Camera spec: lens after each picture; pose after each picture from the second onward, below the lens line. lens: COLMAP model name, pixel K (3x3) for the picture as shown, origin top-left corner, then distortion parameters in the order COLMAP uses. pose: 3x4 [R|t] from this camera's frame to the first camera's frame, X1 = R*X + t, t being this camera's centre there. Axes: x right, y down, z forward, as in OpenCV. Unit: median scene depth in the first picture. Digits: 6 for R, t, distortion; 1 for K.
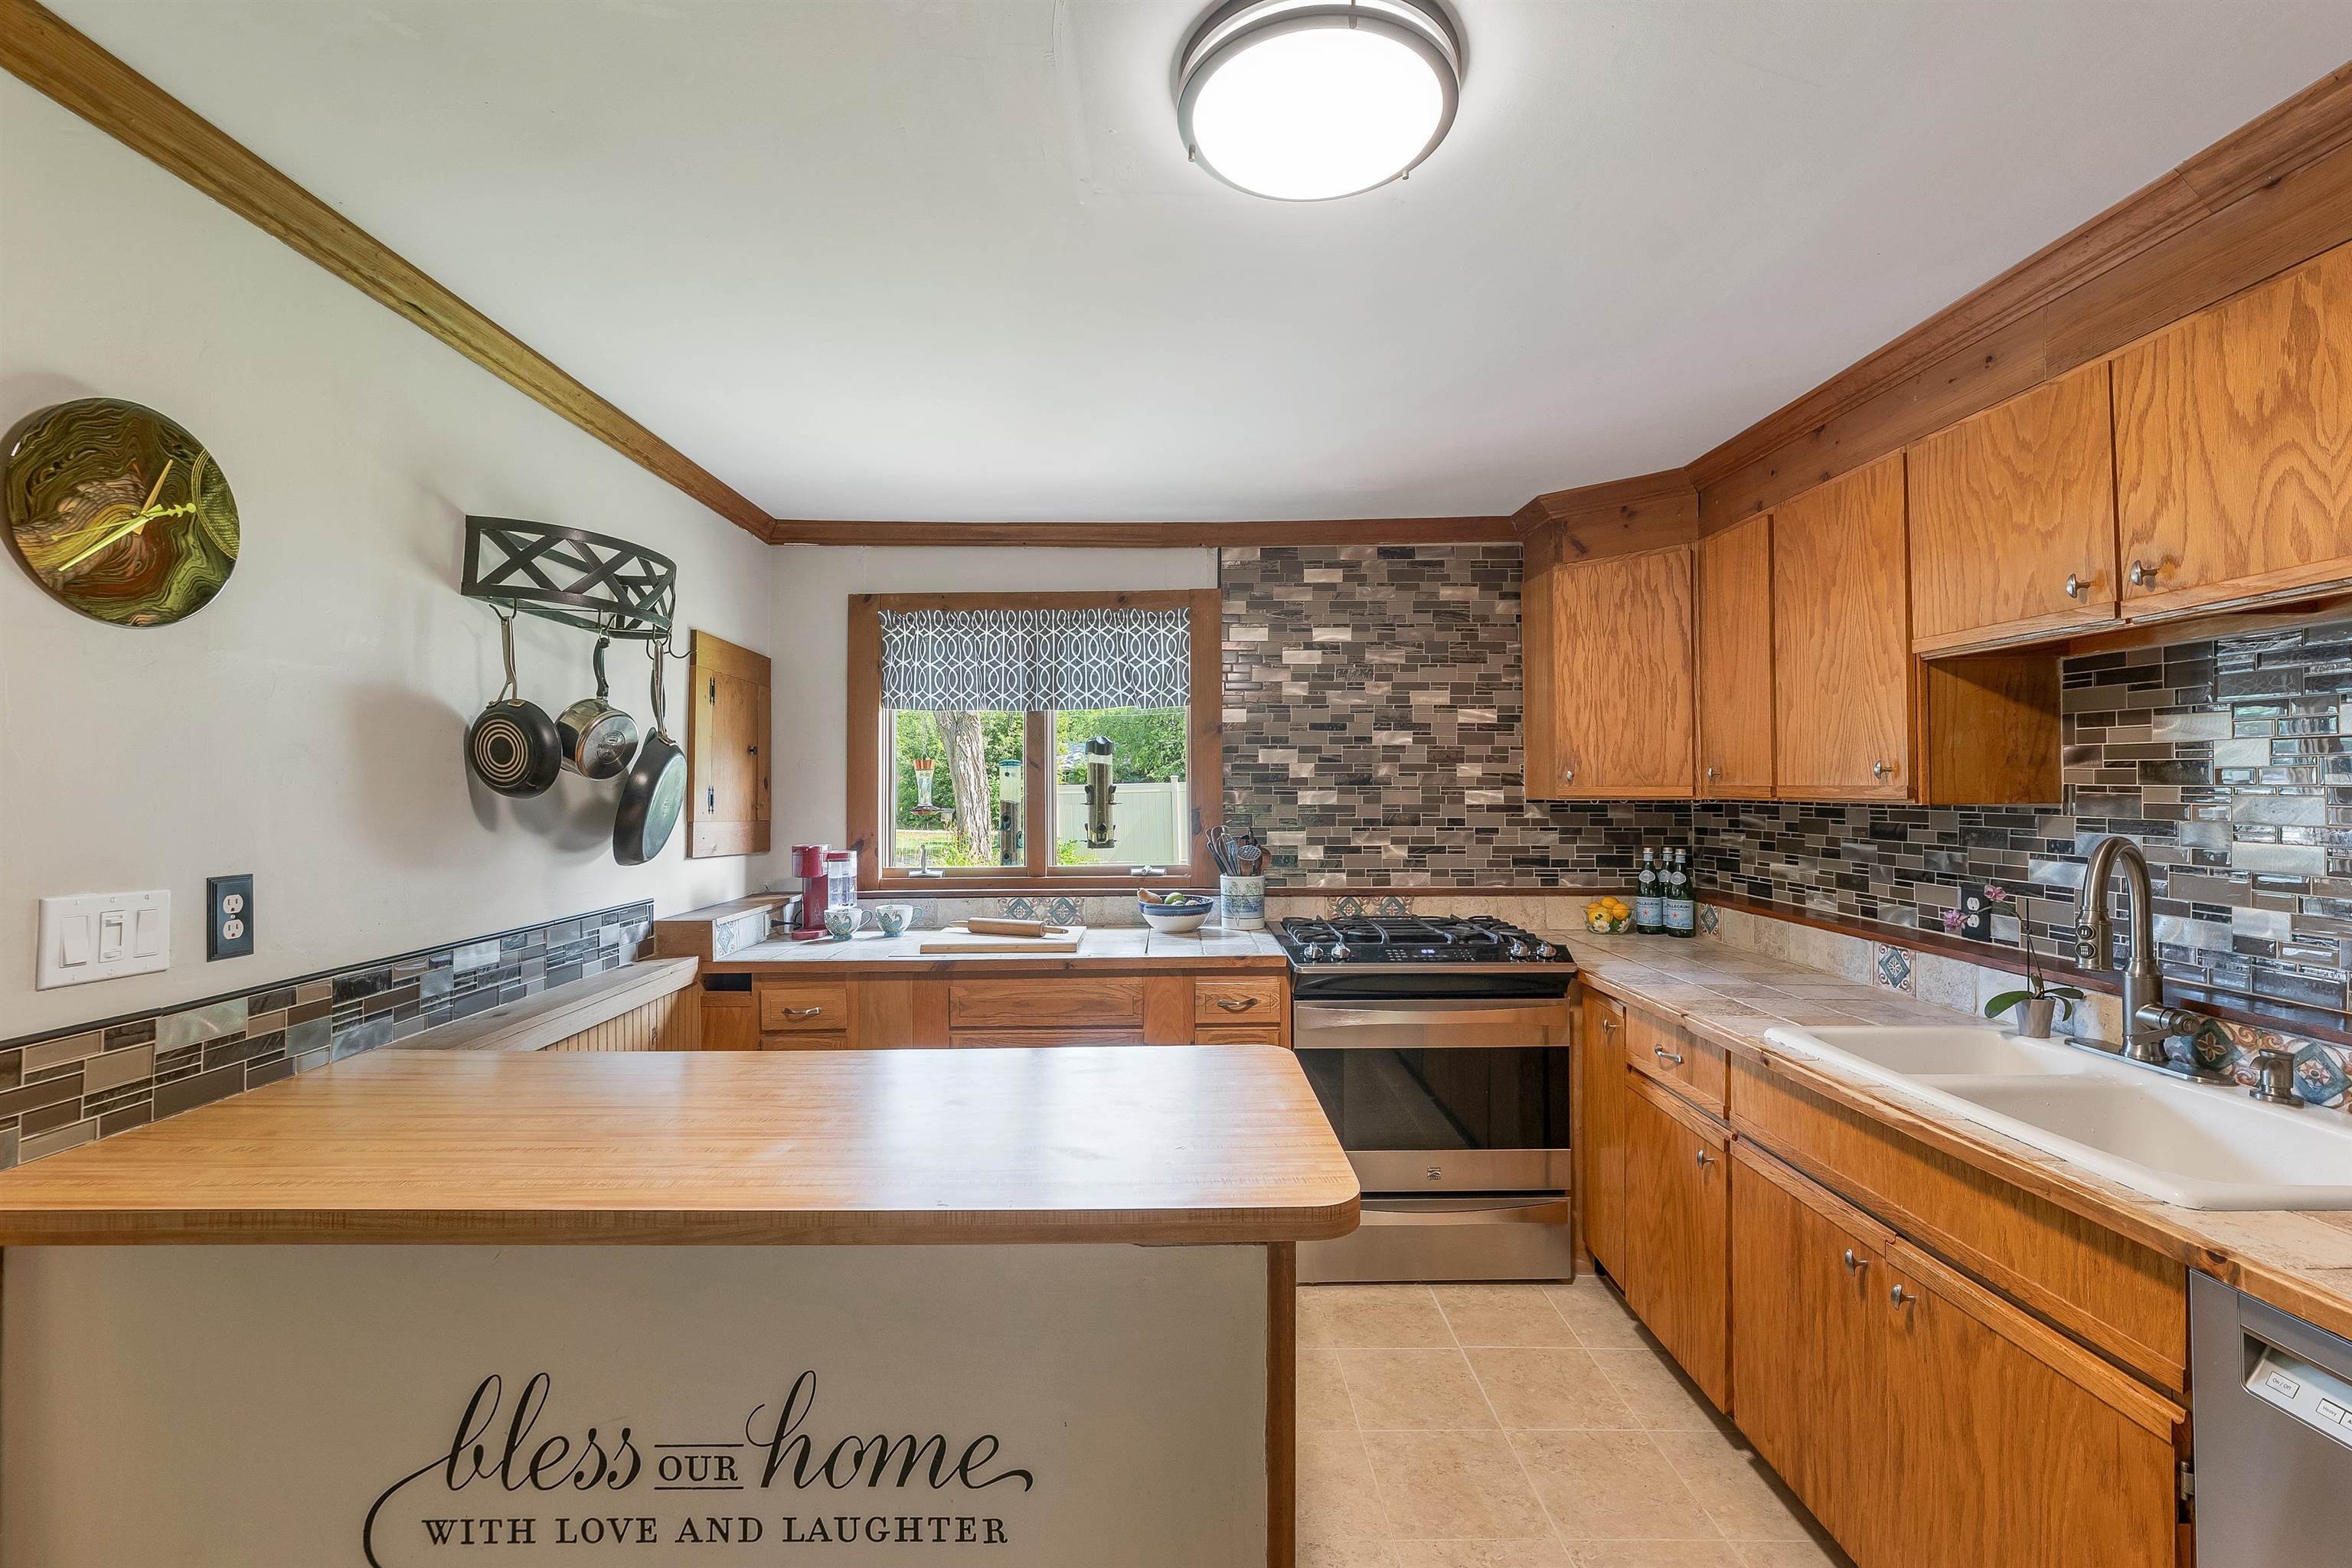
lens RADIAL K [[985.8, 0, 1172.8], [0, 985.8, 781.1], [0, 0, 1]] dist [0.002129, -0.000320]
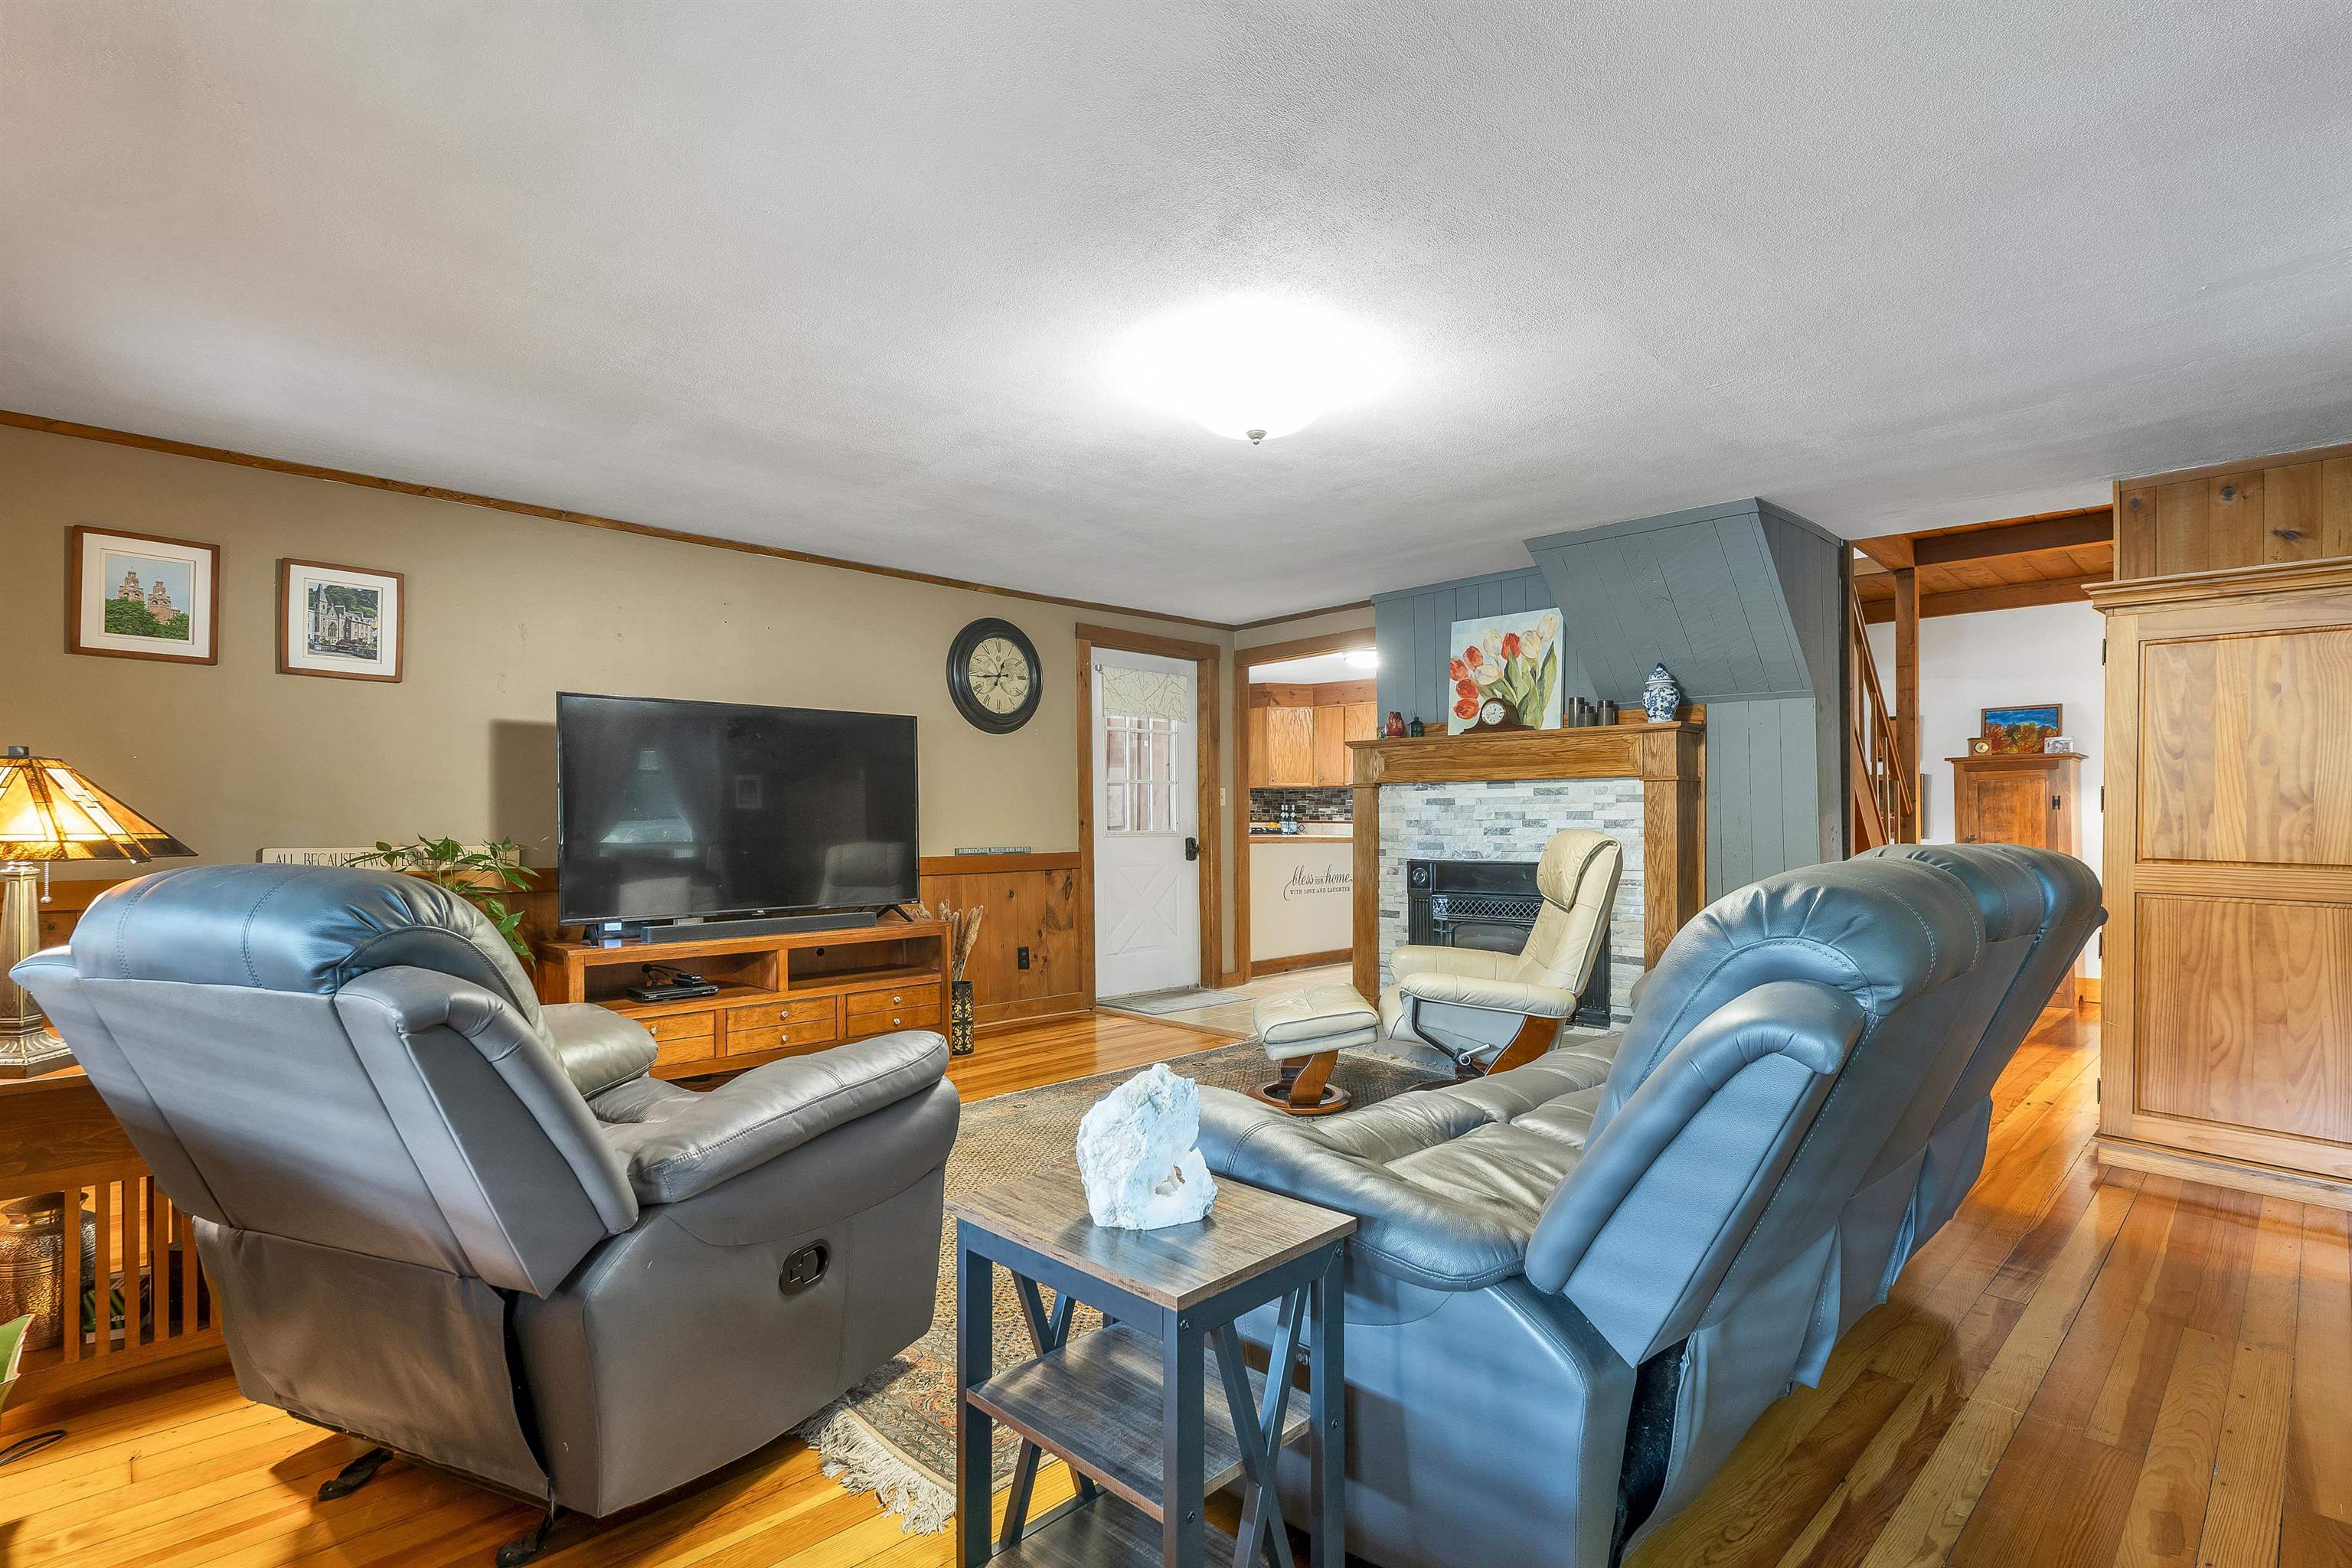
lens RADIAL K [[1114.3, 0, 1181.9], [0, 1114.3, 812.9], [0, 0, 1]] dist [-0.000641, 0.000008]
pose [[0.719087, 0.010132, 0.694846, -2.428896], [-0.011425, 0.999931, -0.002757, 0.124723], [-0.694826, -0.005956, 0.719153, -1.391494]]
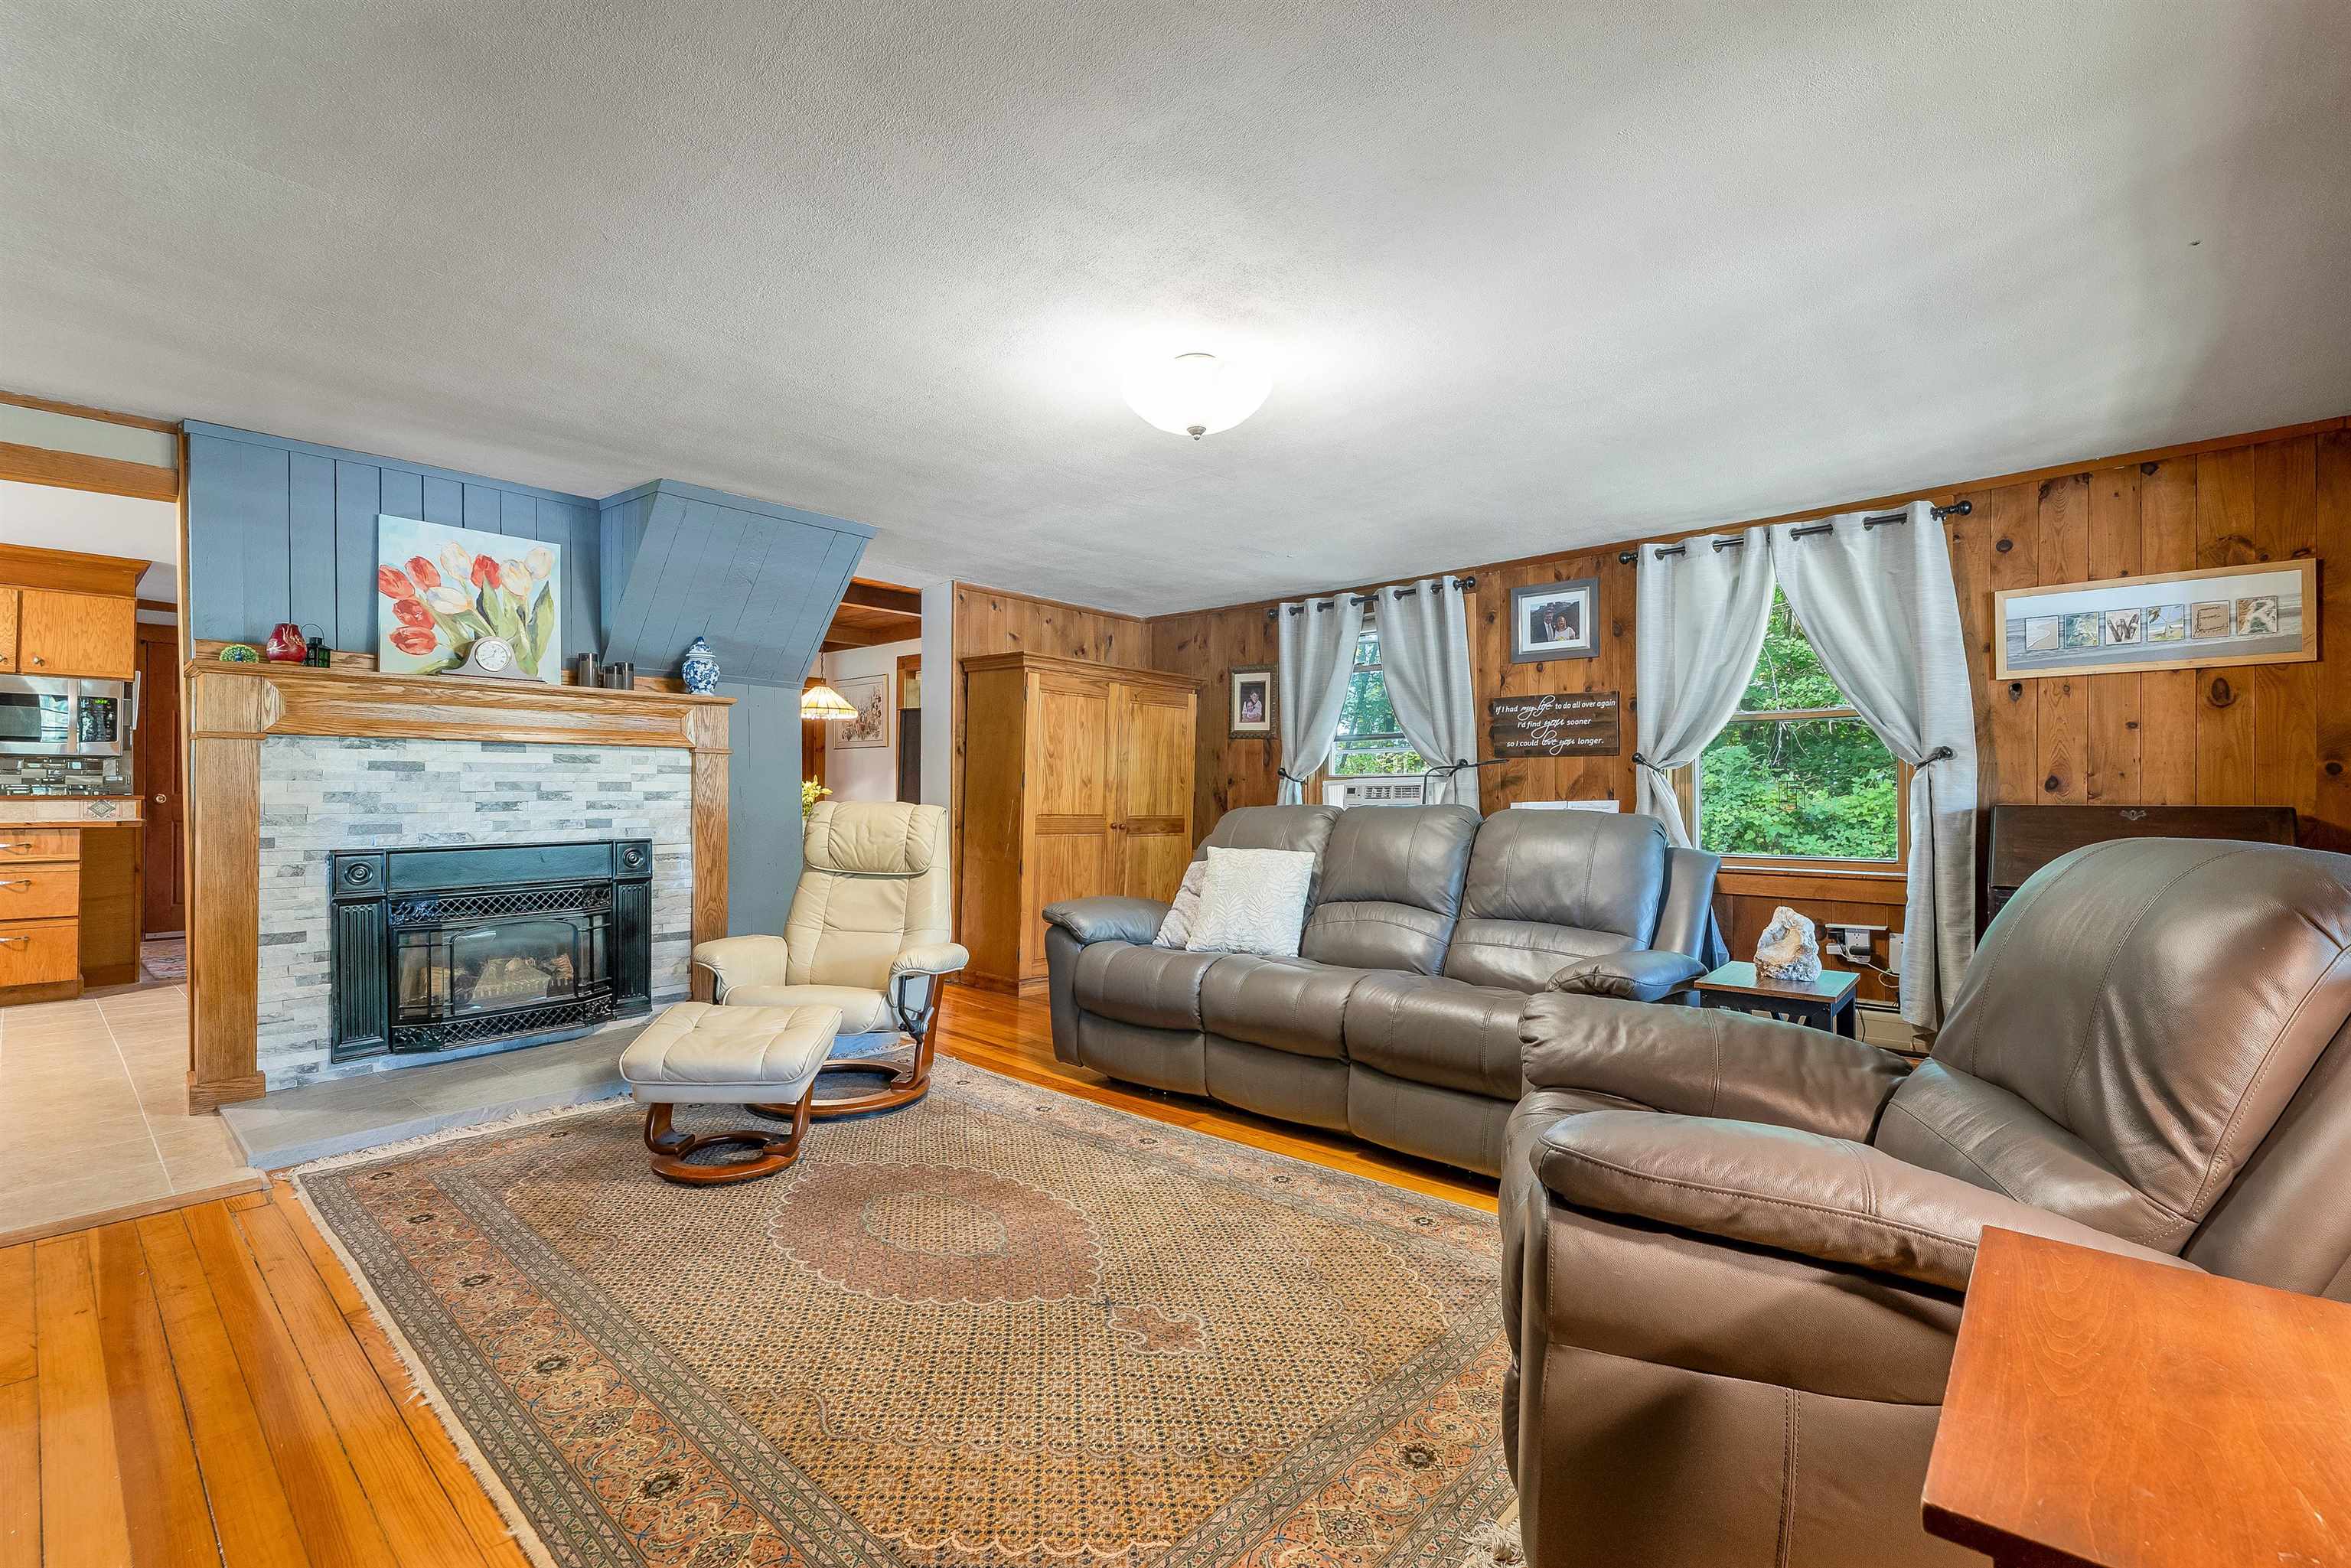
lens RADIAL K [[1013.6, 0, 1151.7], [0, 1013.6, 786.8], [0, 0, 1]] dist [0.001164, 0.000275]
pose [[-0.740091, 0.007445, 0.672466, -2.285855], [-0.004537, 0.999861, -0.016062, 0.137183], [-0.672492, -0.014938, -0.739954, 0.073061]]
